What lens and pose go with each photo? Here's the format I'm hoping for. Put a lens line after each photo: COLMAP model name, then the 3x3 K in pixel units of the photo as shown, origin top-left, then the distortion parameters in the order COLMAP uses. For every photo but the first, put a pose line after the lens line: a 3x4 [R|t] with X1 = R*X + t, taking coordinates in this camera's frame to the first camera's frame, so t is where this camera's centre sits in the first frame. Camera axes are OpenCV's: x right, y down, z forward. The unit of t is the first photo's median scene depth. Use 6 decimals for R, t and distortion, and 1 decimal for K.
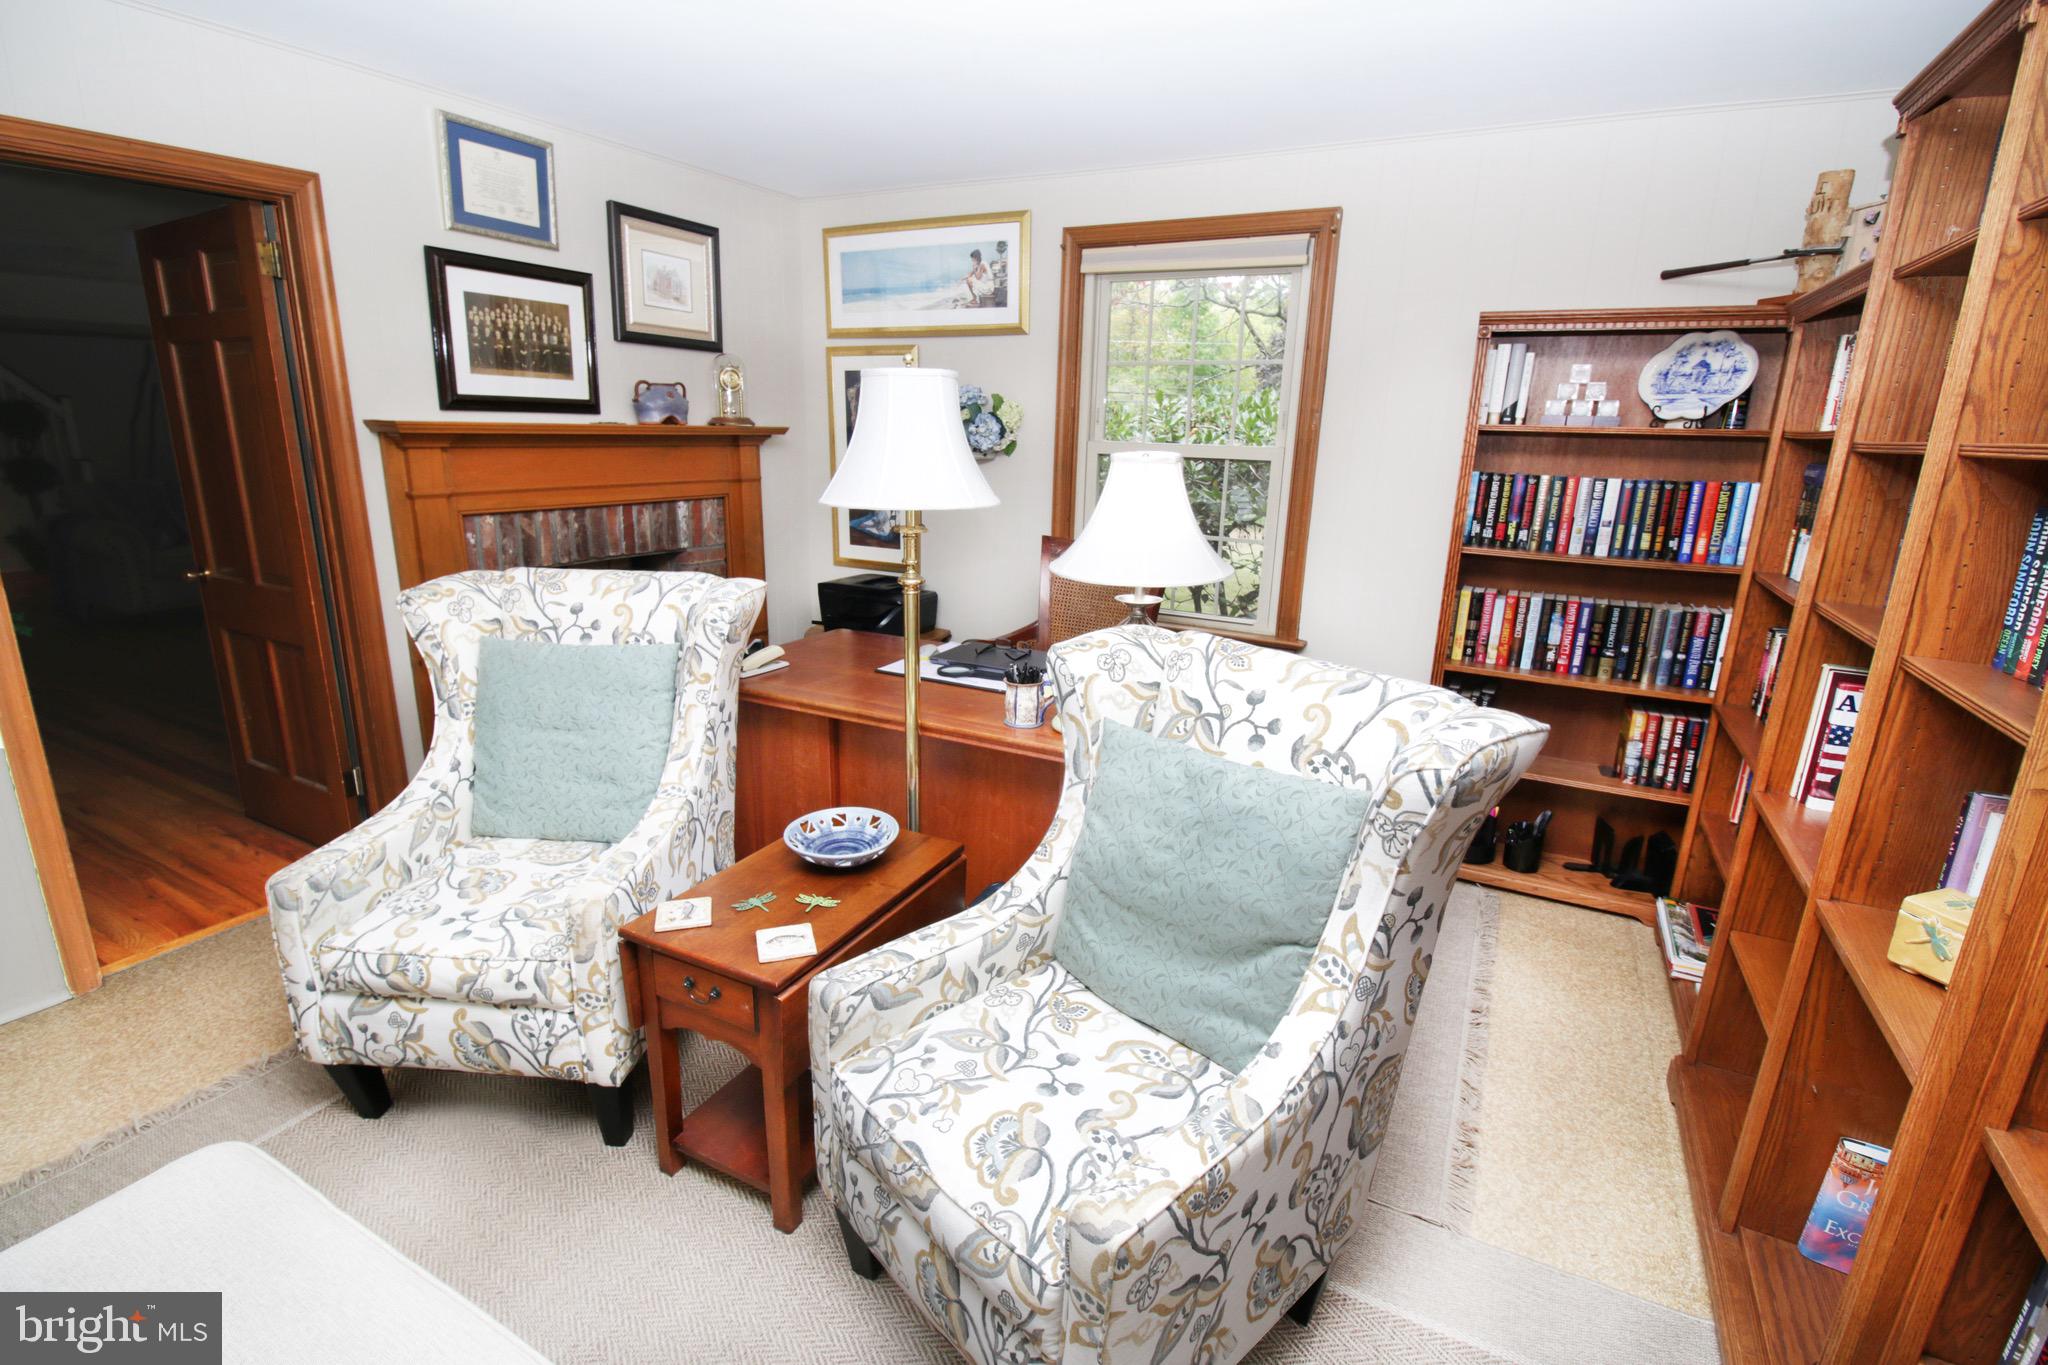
lens RADIAL K [[947.8, 0, 1024.0], [0, 947.8, 682.5], [0, 0, 1]] dist [0.000559, 0.000368]
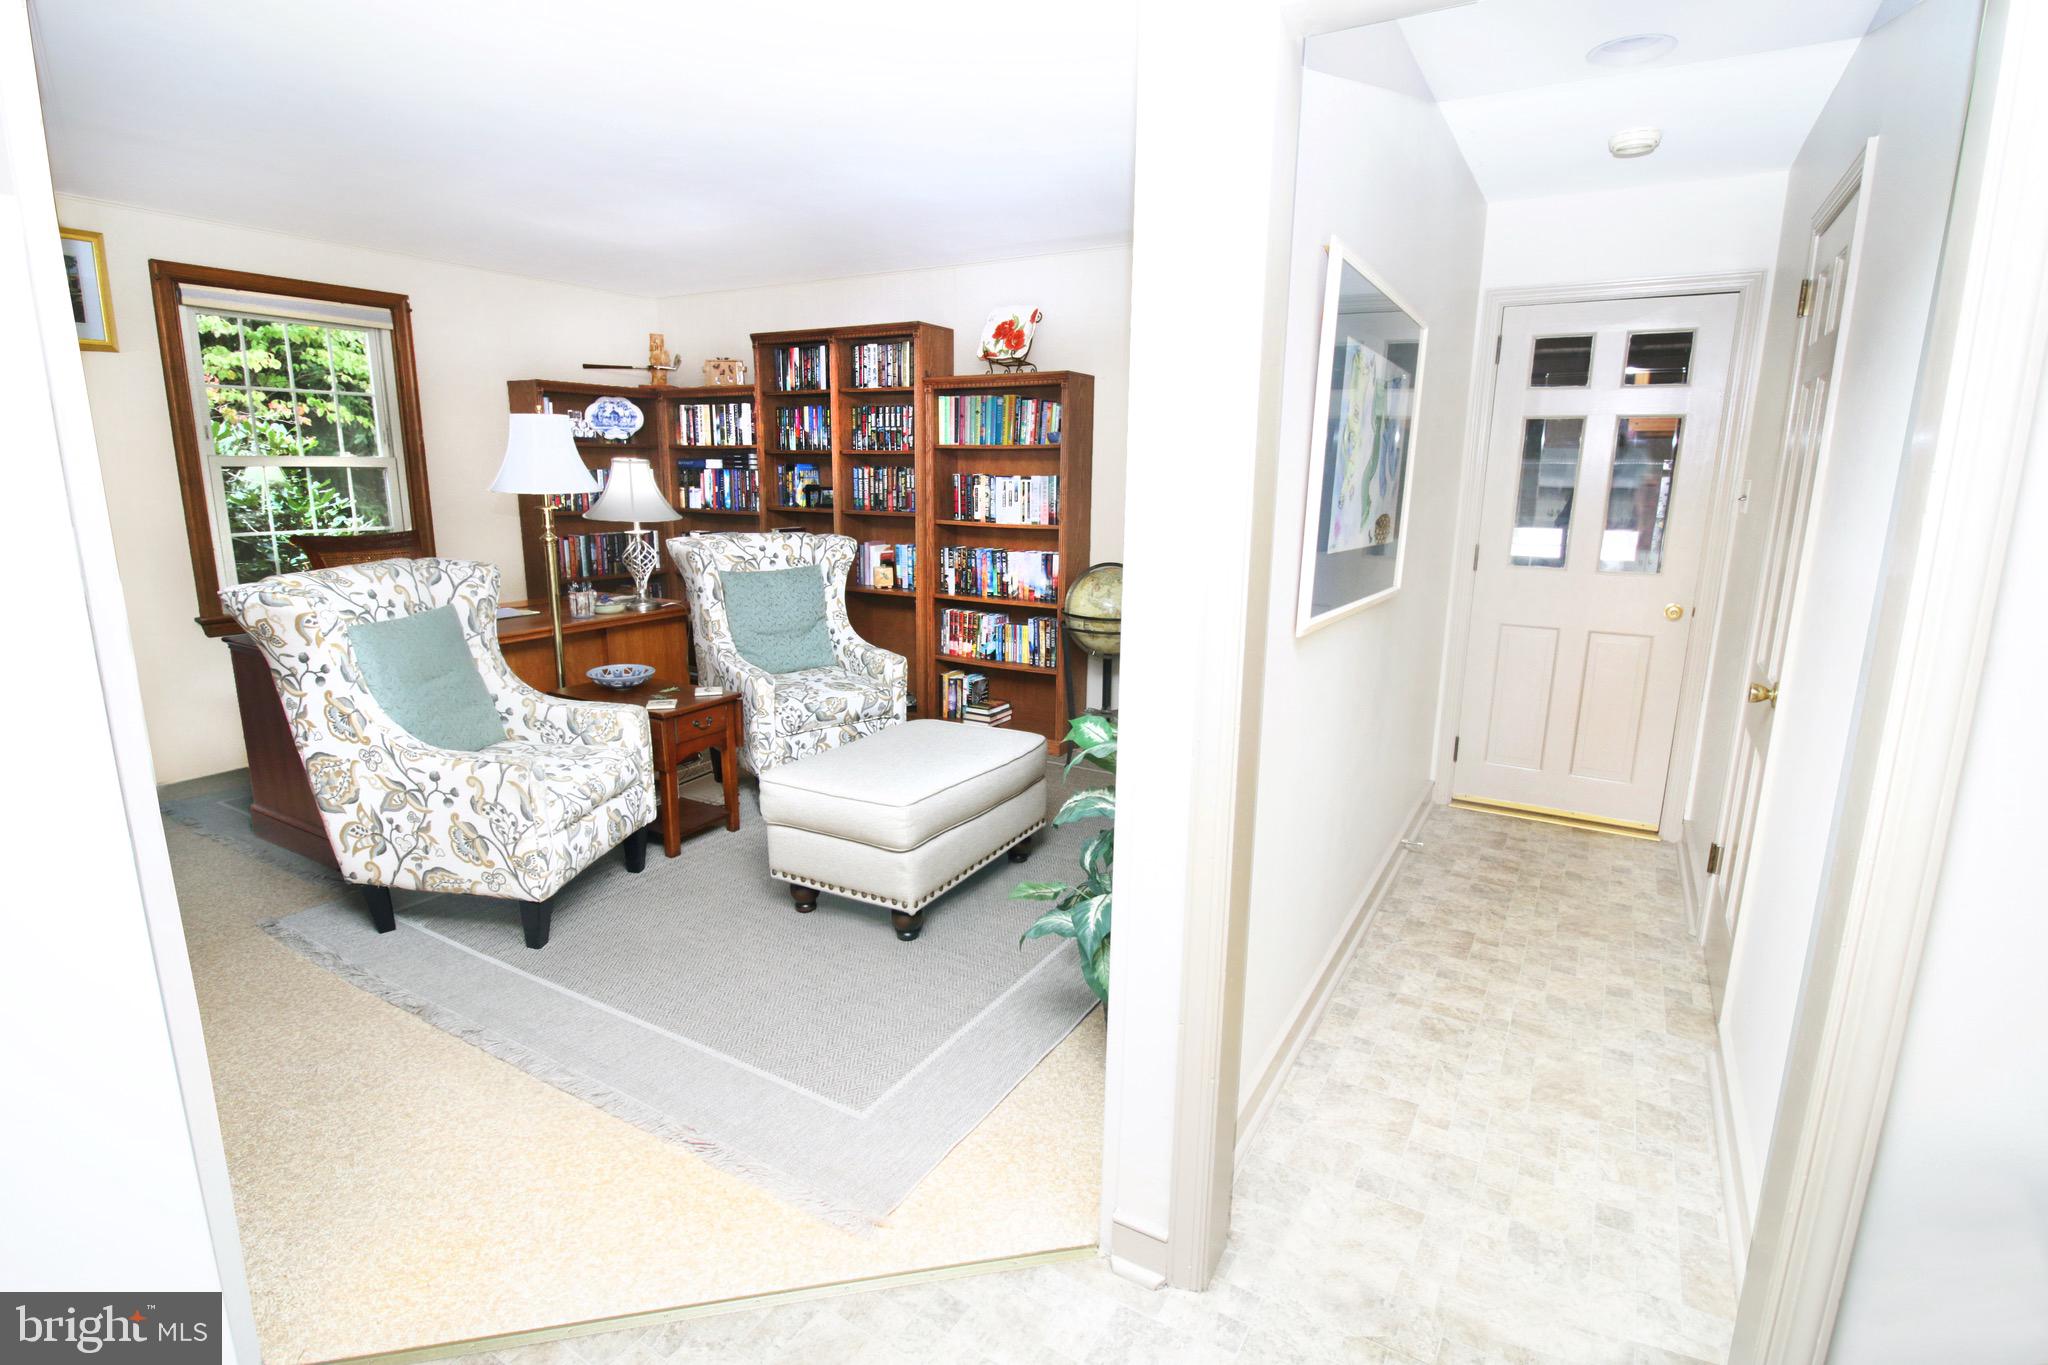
lens RADIAL K [[1006.4, 0, 1024.0], [0, 1006.4, 682.5], [0, 0, 1]] dist [-0.002263, -0.000474]
pose [[0.044392, -0.237069, 0.970478, -1.520031], [0.250763, 0.942979, 0.218881, -0.037824], [-0.967030, 0.233644, 0.101309, 0.056118]]
